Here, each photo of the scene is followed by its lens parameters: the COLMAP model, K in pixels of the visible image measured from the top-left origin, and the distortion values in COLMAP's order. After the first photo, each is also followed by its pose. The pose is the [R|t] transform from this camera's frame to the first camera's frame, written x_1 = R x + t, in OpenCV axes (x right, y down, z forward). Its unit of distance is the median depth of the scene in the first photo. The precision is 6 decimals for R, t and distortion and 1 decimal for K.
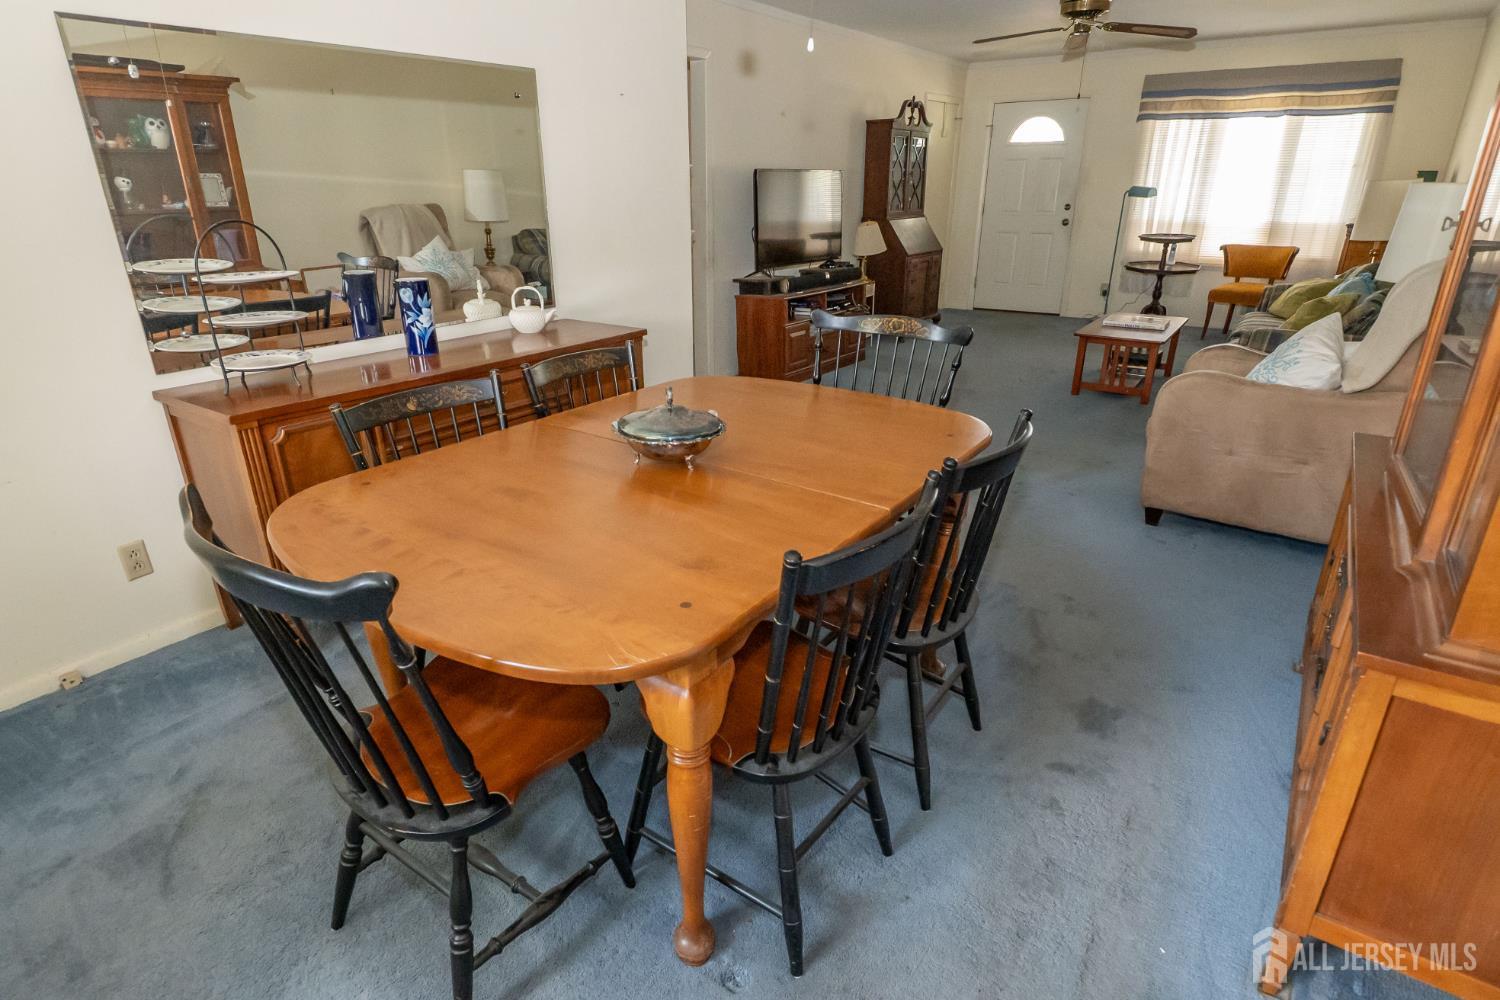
lens RADIAL K [[805.6, 0, 751.1], [0, 805.6, 495.9], [0, 0, 1]] dist [0.015018, -0.004430]
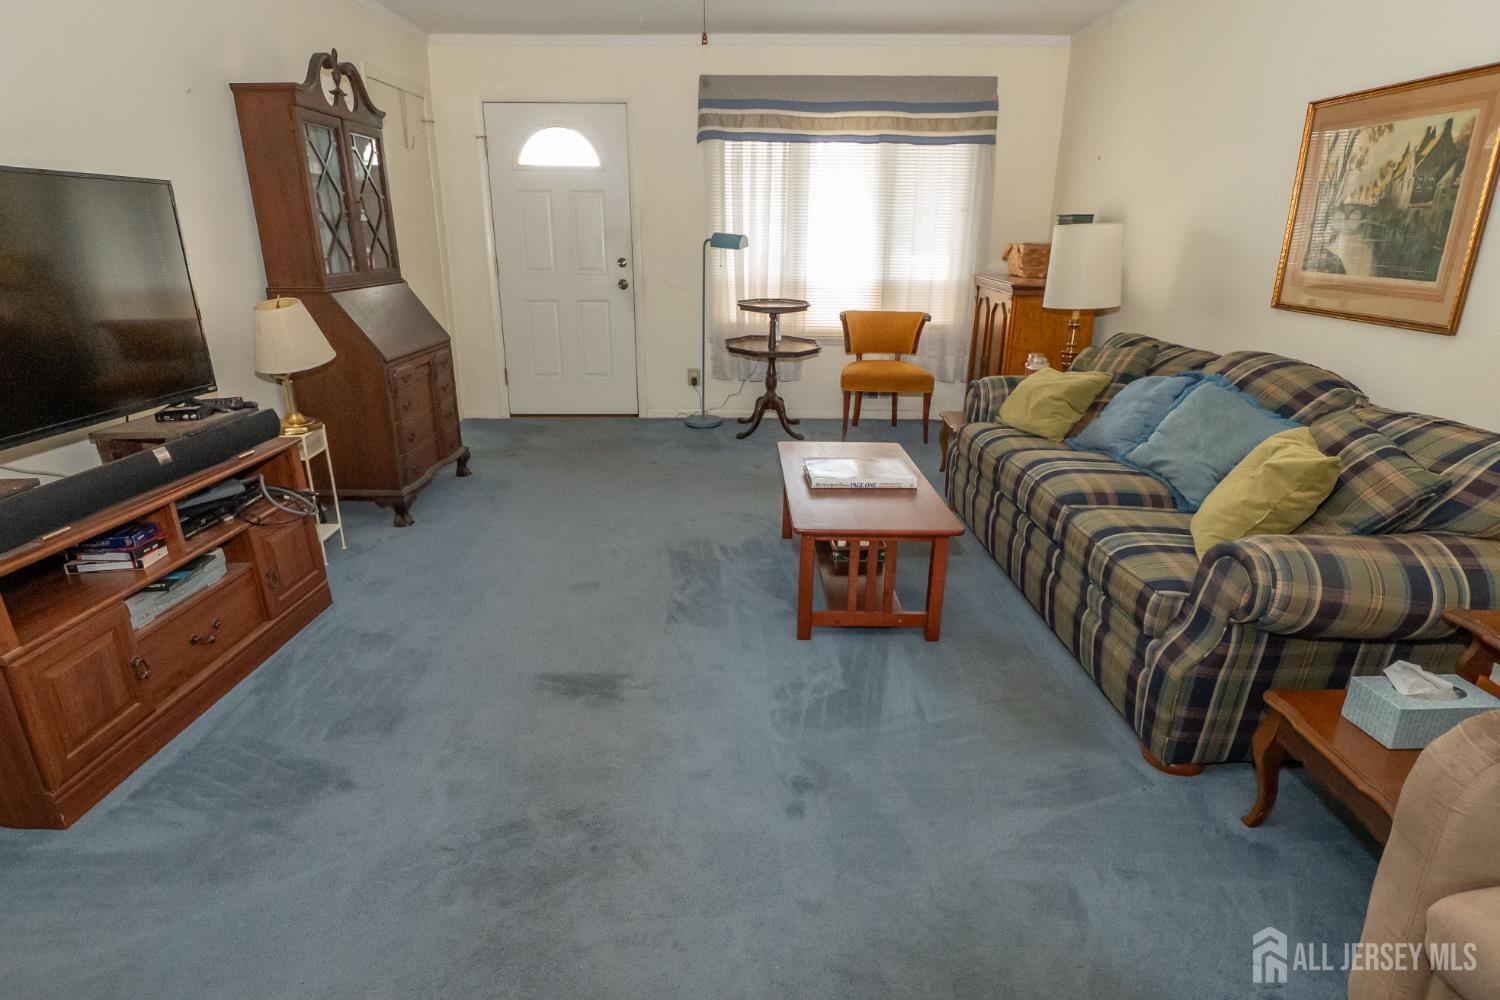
lens RADIAL K [[805.6, 0, 744.6], [0, 805.6, 502.3], [0, 0, 1]] dist [0.015018, -0.004430]
pose [[0.828241, -0.170632, 0.533762, 0.090283], [0.197936, 0.980195, 0.006208, -0.161765], [-0.524250, 0.100509, 0.845612, 0.442359]]
